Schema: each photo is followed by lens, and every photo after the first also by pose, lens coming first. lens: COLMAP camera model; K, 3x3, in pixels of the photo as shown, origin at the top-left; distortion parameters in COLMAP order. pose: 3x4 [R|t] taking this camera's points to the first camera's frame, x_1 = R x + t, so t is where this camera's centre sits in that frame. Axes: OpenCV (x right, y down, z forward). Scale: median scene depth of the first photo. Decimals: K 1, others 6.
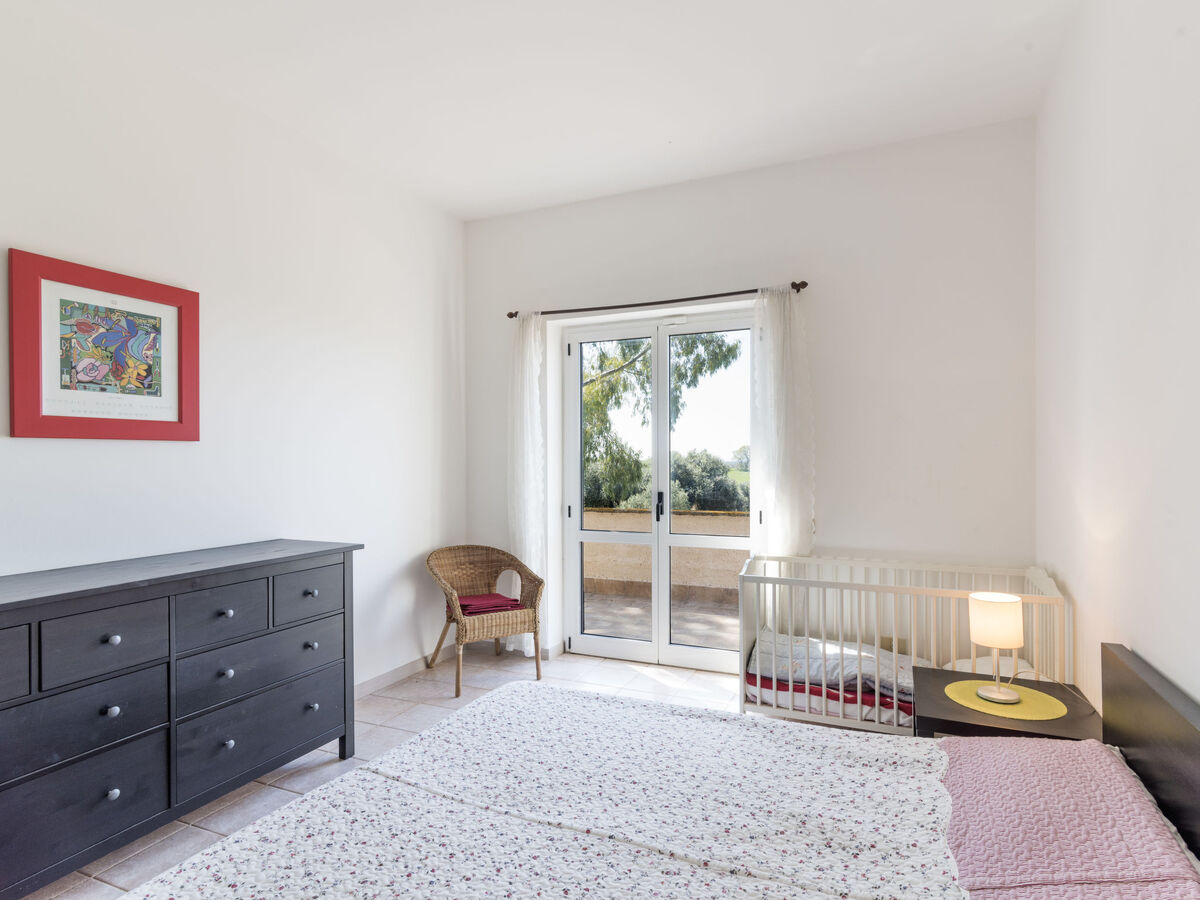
lens RADIAL K [[618.5, 0, 625.8], [0, 618.5, 453.7], [0, 0, 1]] dist [0.013747, -0.002851]
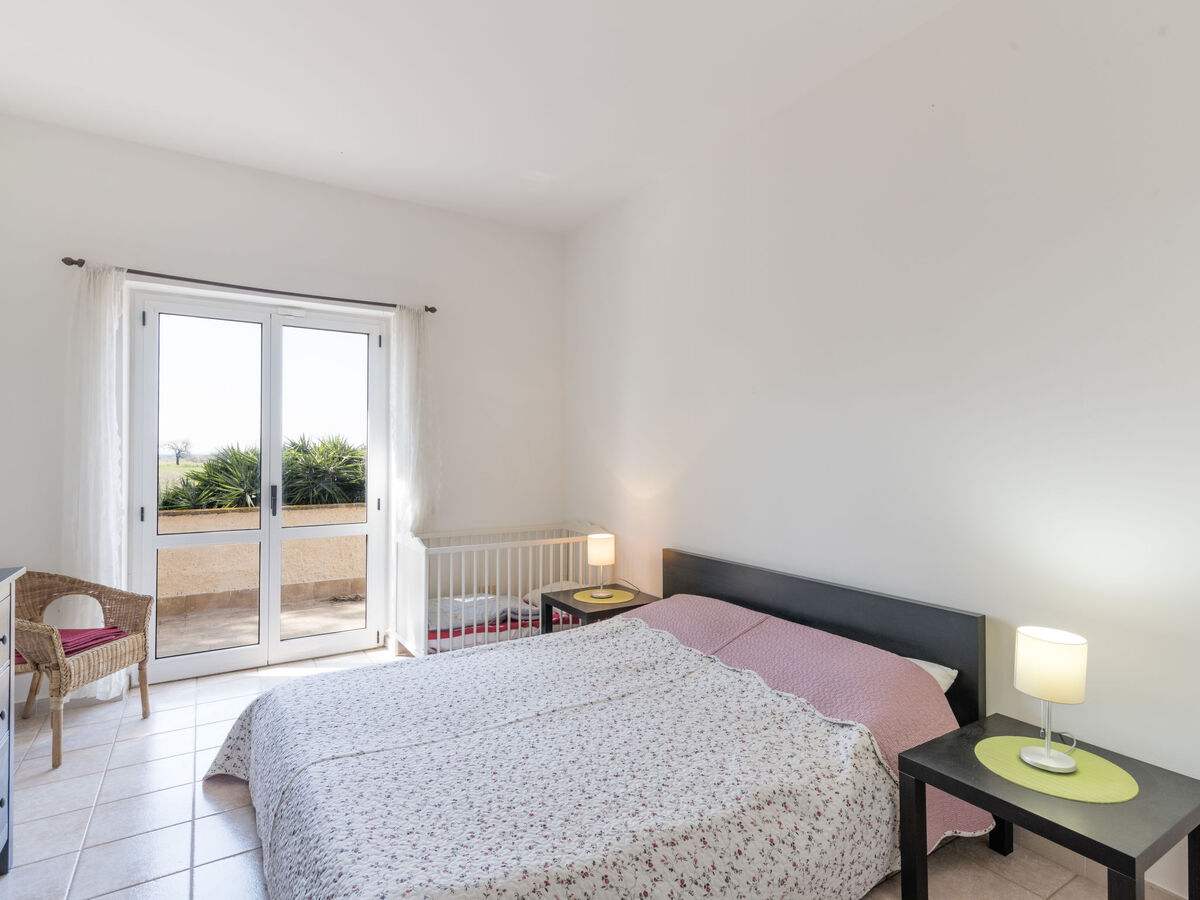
lens RADIAL K [[618.5, 0, 592.1], [0, 618.5, 445.1], [0, 0, 1]] dist [0.013747, -0.002851]
pose [[0.582822, 0.016615, 0.812430, -0.633126], [-0.012176, 0.999857, -0.011713, 0.004629], [-0.812509, -0.003066, 0.582941, 0.043140]]
